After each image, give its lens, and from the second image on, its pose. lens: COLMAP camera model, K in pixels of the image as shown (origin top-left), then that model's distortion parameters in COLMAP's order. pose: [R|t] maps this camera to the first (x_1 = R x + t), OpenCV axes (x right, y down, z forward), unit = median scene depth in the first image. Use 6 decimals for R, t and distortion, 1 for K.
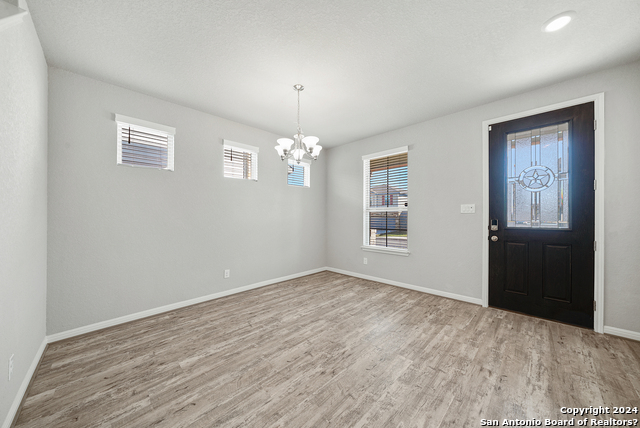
lens RADIAL K [[223.9, 0, 318.1], [0, 223.9, 216.3], [0, 0, 1]] dist [-0.008088, -0.000381]
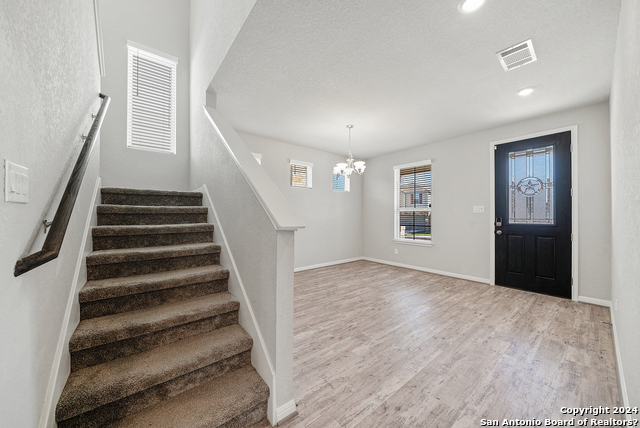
lens RADIAL K [[223.9, 0, 319.7], [0, 223.9, 211.2], [0, 0, 1]] dist [-0.008088, -0.000381]
pose [[0.994210, 0.001777, -0.107436, -0.125104], [-0.003708, 0.999835, -0.017779, 0.002991], [0.107386, 0.018074, 0.994053, -0.455300]]
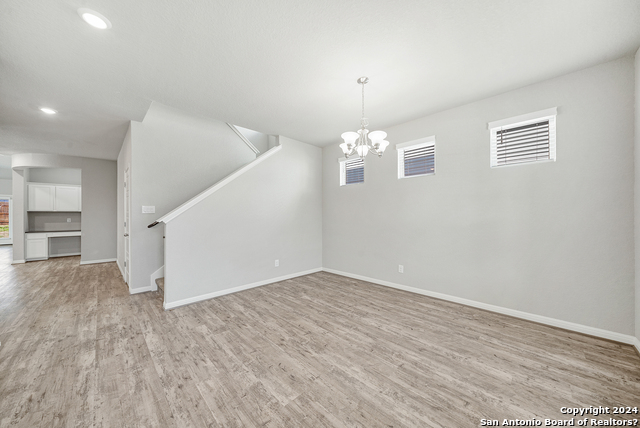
lens RADIAL K [[223.9, 0, 328.2], [0, 223.9, 211.3], [0, 0, 1]] dist [-0.008088, -0.000381]
pose [[0.023038, -0.006645, -0.999712, 0.844155], [-0.002911, 0.999973, -0.006714, -0.017339], [0.999730, 0.003065, 0.023018, 0.790467]]
